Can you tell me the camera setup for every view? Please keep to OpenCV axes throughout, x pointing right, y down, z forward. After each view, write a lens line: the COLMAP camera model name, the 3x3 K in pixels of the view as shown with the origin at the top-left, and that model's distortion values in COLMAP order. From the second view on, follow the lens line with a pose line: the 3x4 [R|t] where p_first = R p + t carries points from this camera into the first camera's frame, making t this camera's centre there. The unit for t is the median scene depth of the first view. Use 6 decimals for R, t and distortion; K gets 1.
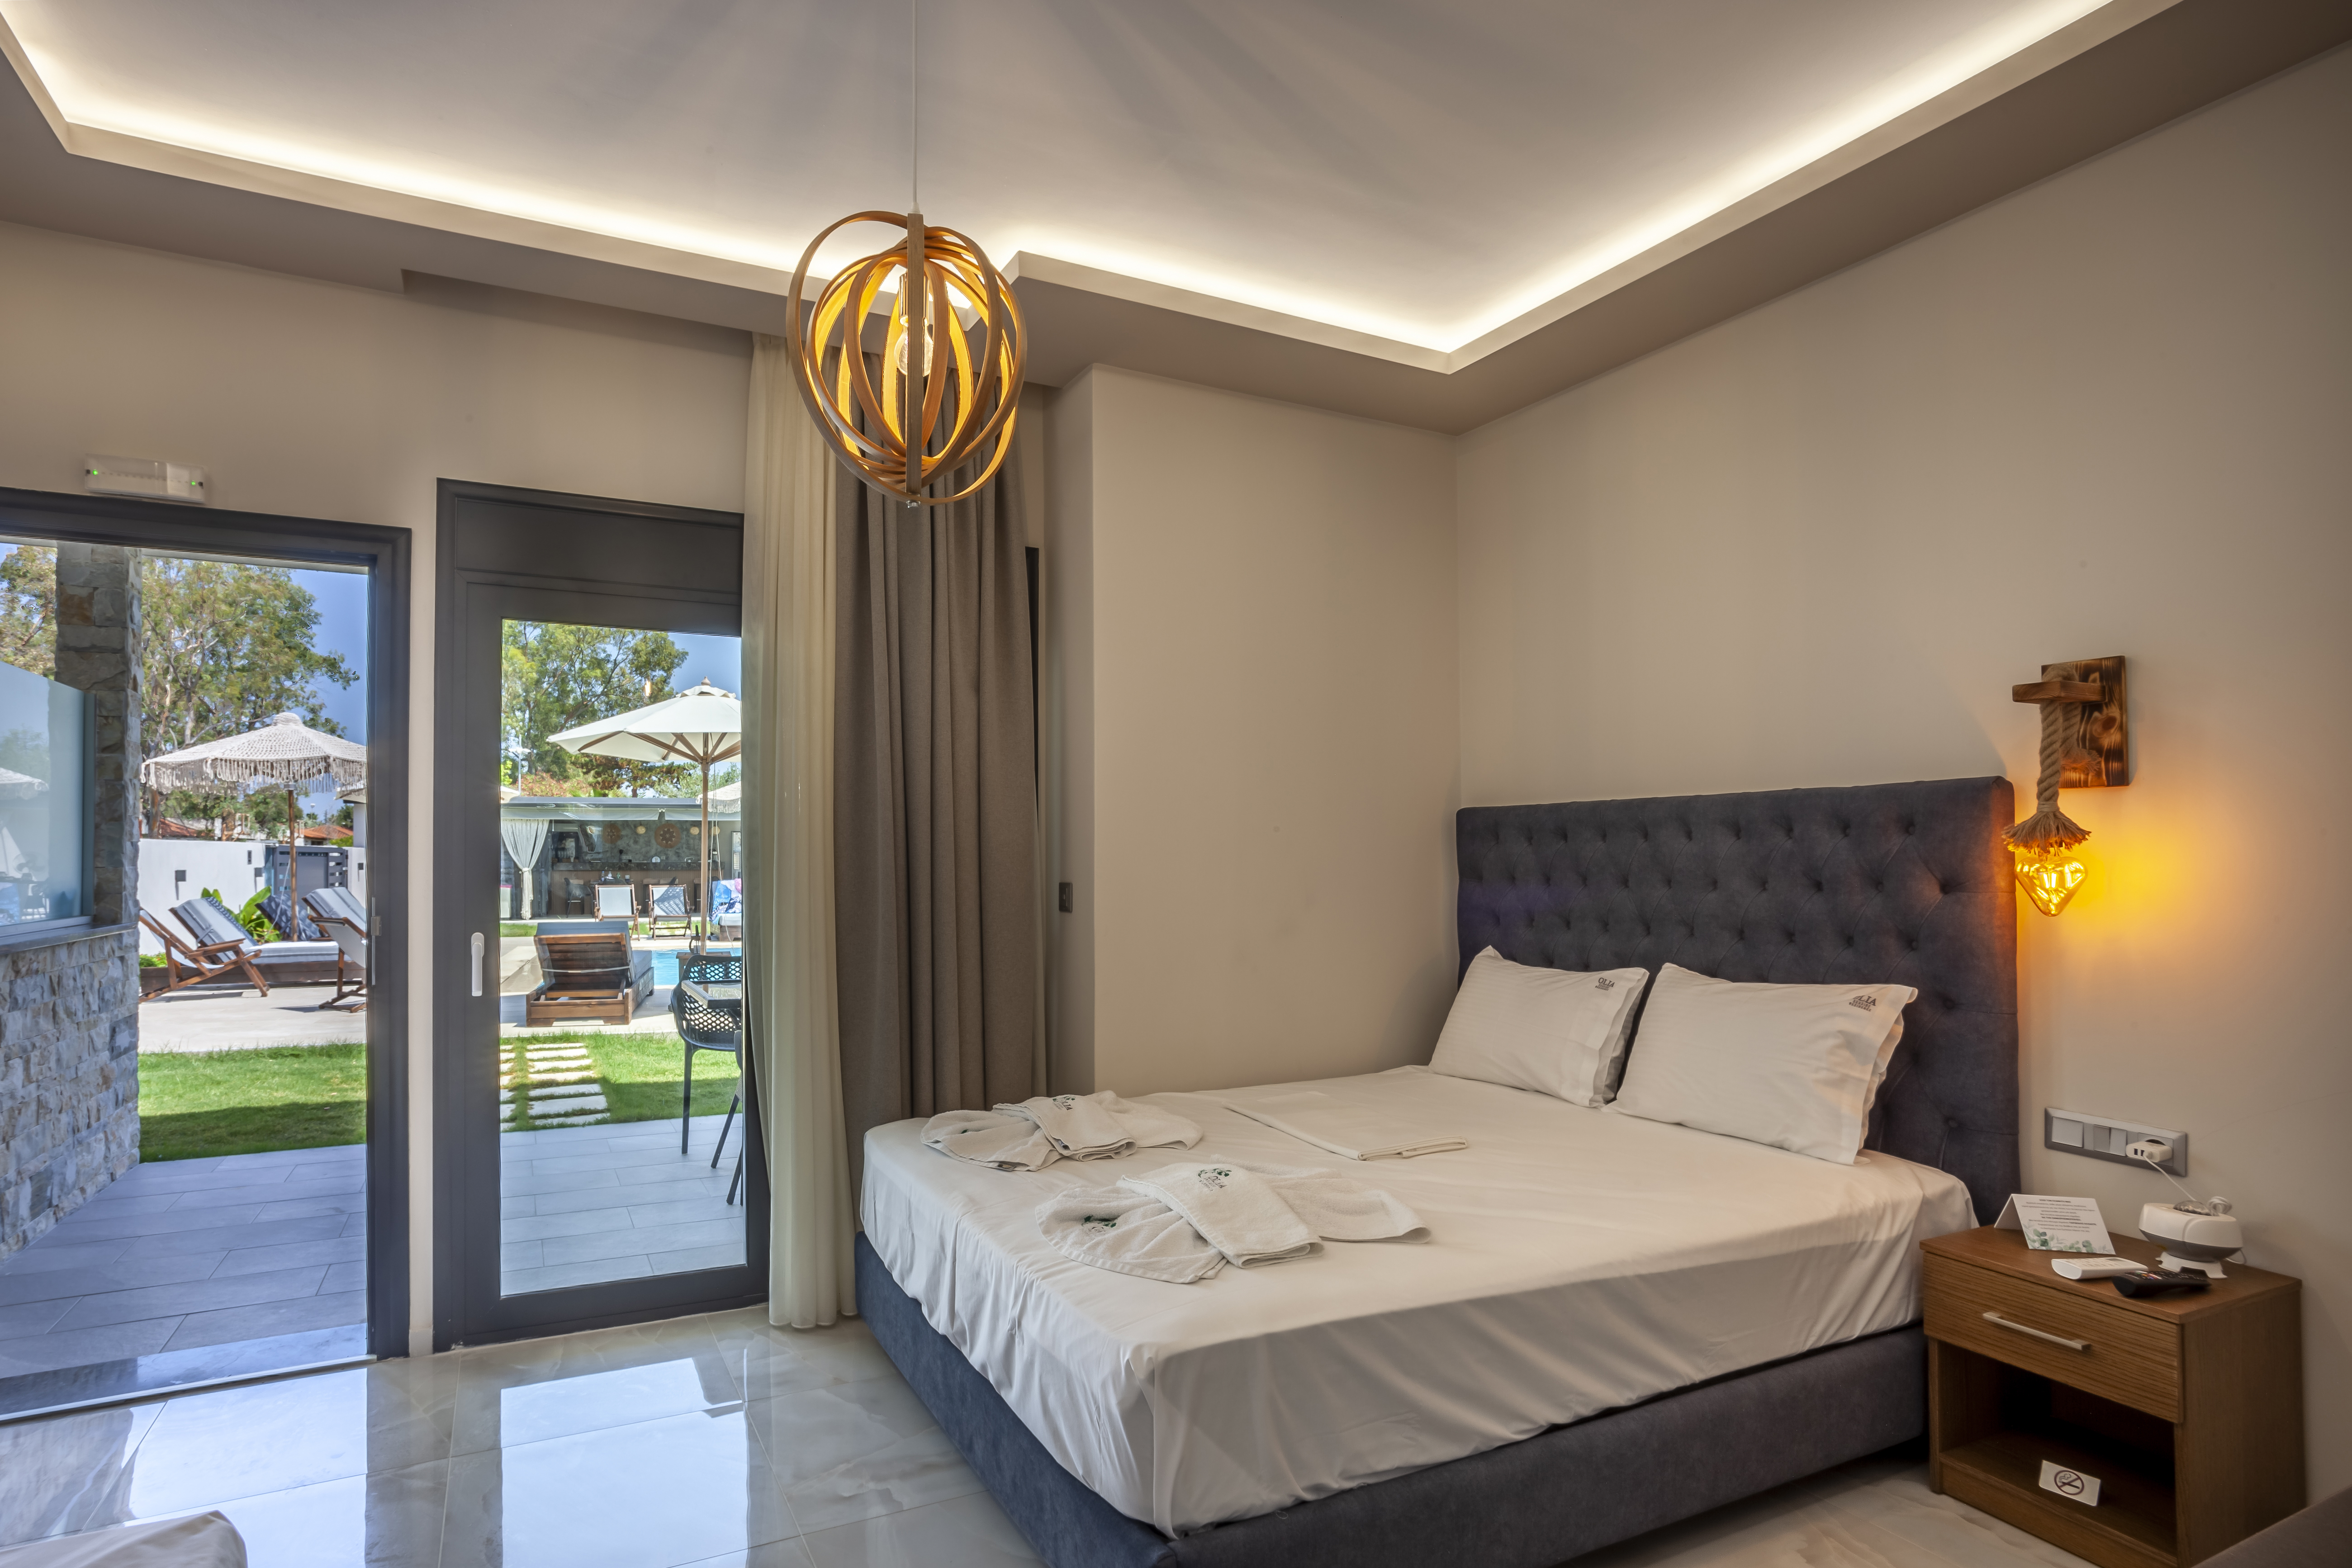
lens RADIAL K [[1183.2, 0, 1072.9], [0, 1183.2, 835.7], [0, 0, 1]] dist [-0.043087, 0.021327]
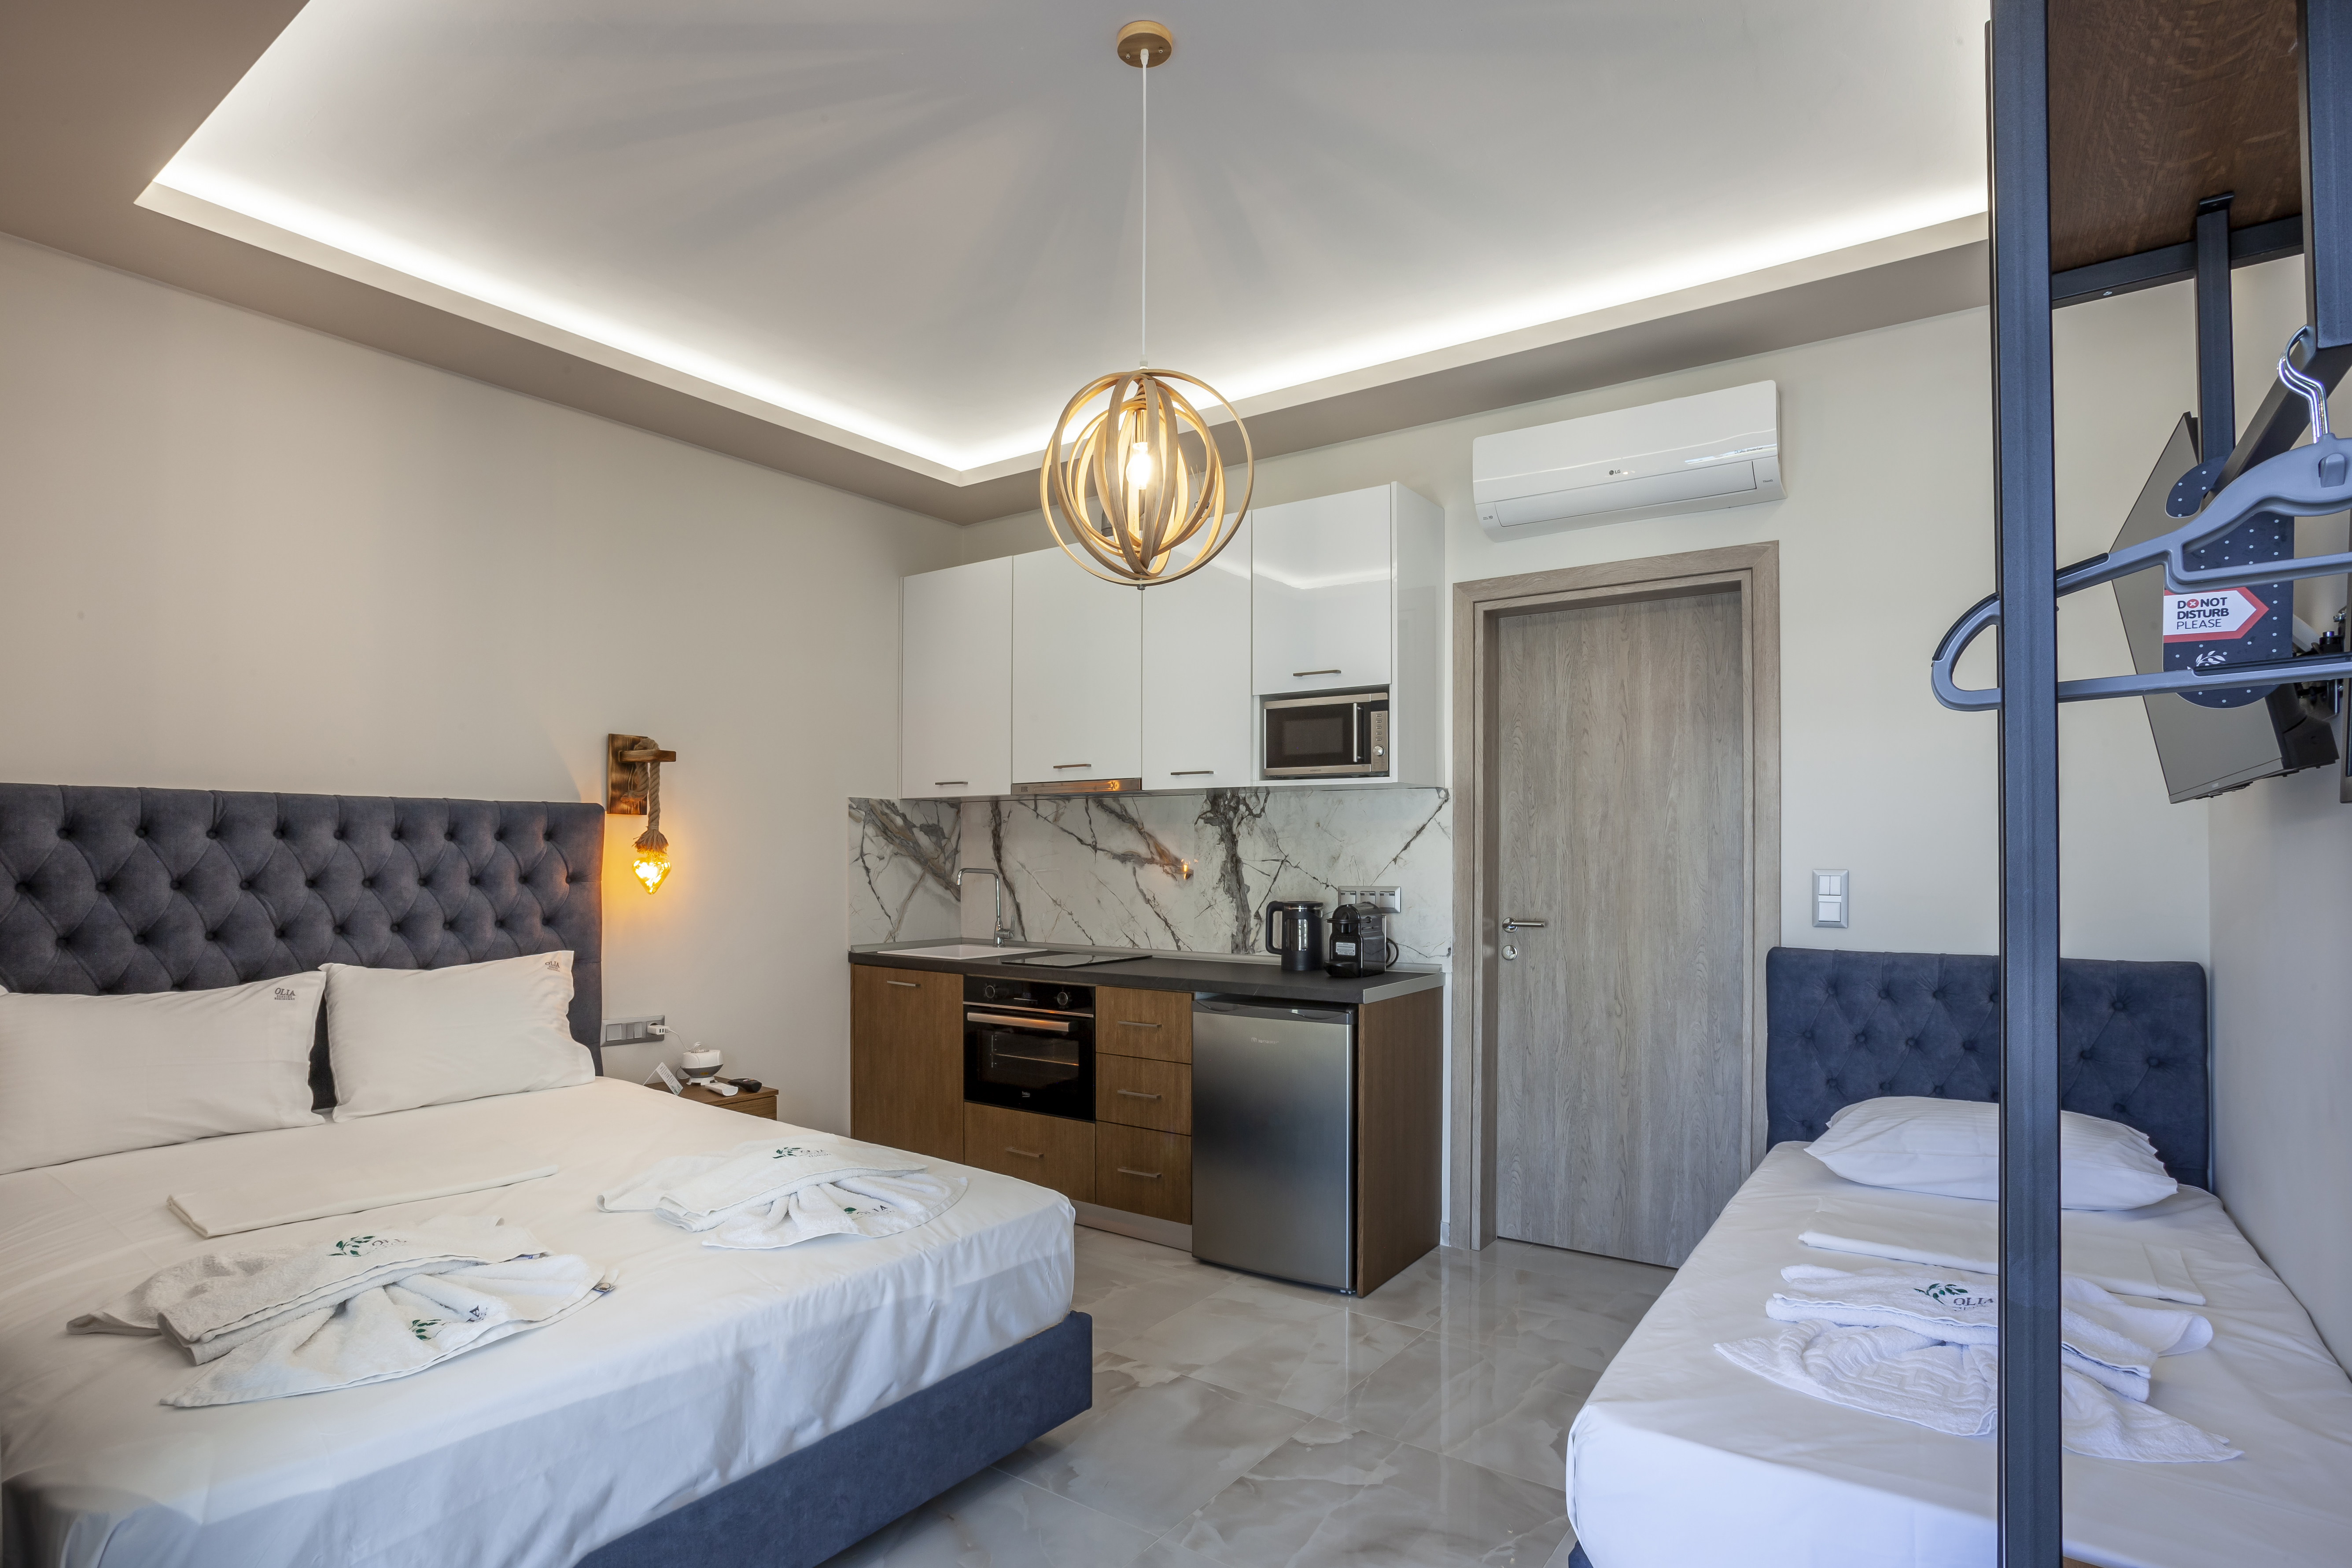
lens RADIAL K [[1183.3, 0, 1157.2], [0, 1183.3, 844.0], [0, 0, 1]] dist [-0.043087, 0.021327]
pose [[-0.480852, 0.007555, 0.876769, -0.833077], [-0.026448, 0.999383, -0.023117, 0.015048], [-0.876403, -0.034304, -0.480355, 1.040762]]
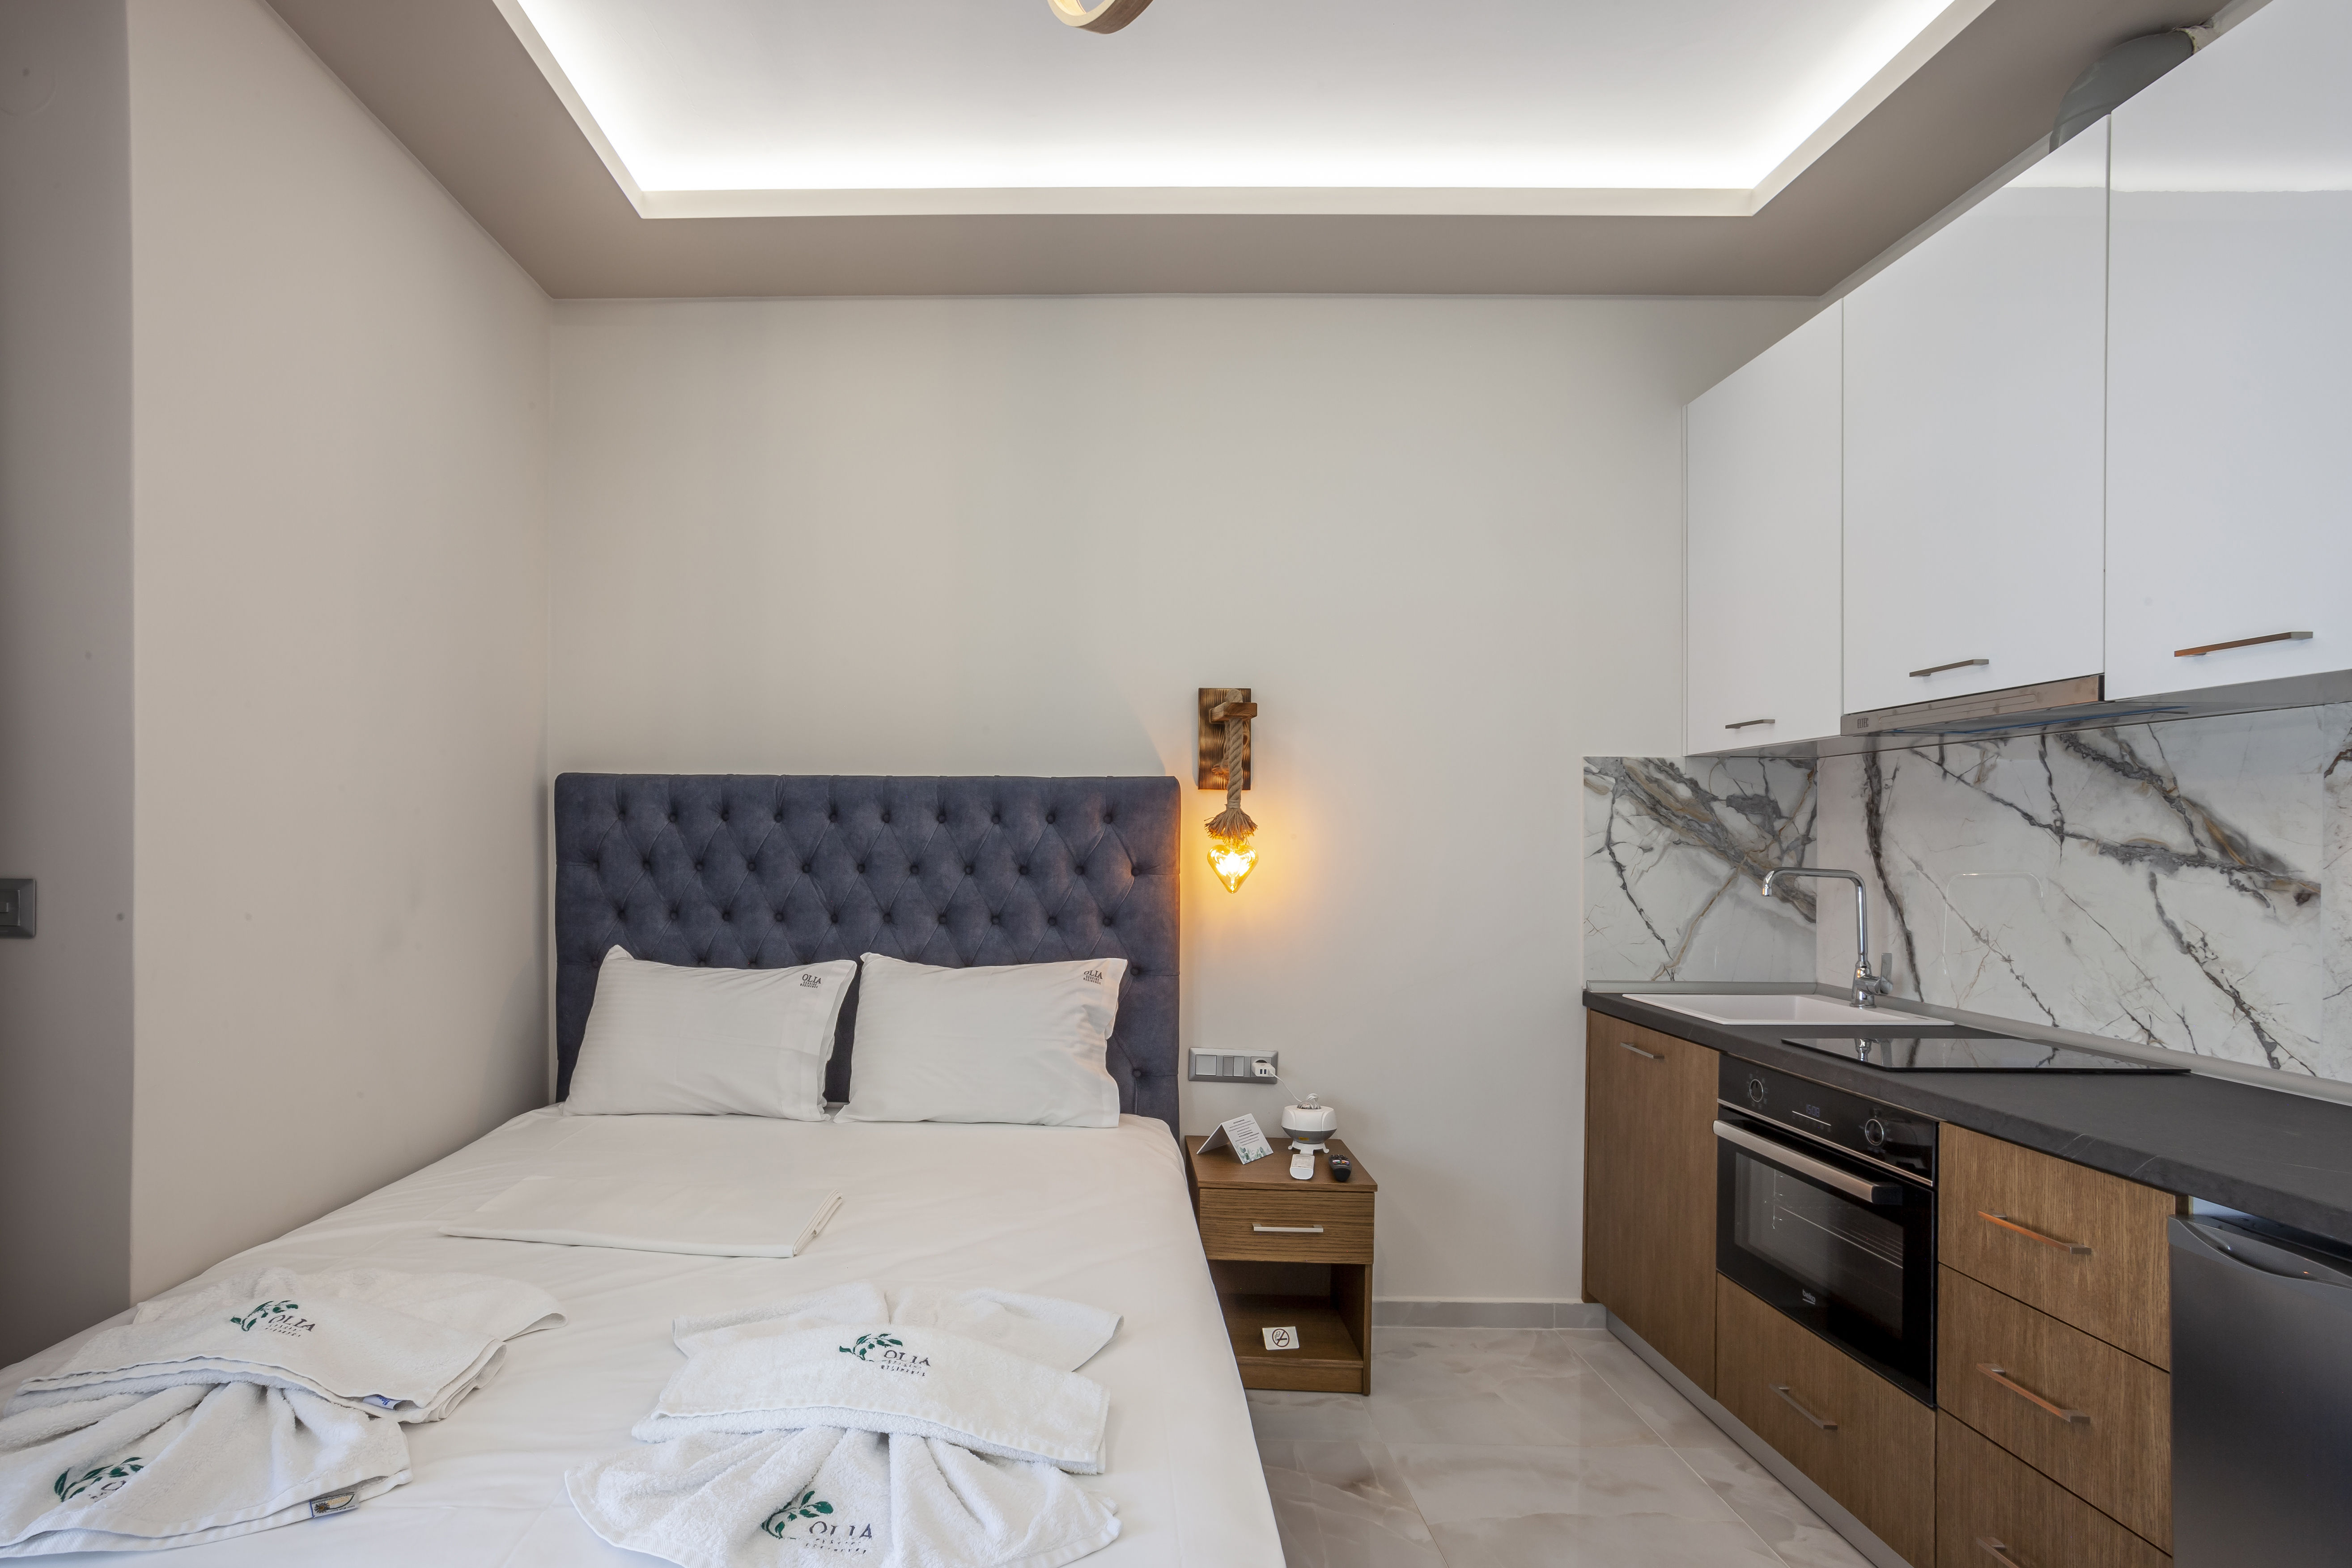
lens RADIAL K [[1188.1, 0, 1006.2], [0, 1188.1, 845.8], [0, 0, 1]] dist [-0.049668, 0.021966]
pose [[0.454576, 0.000233, 0.890708, -0.351157], [-0.033648, 0.999291, 0.016911, 0.003976], [-0.890072, -0.037658, 0.454261, 0.569704]]
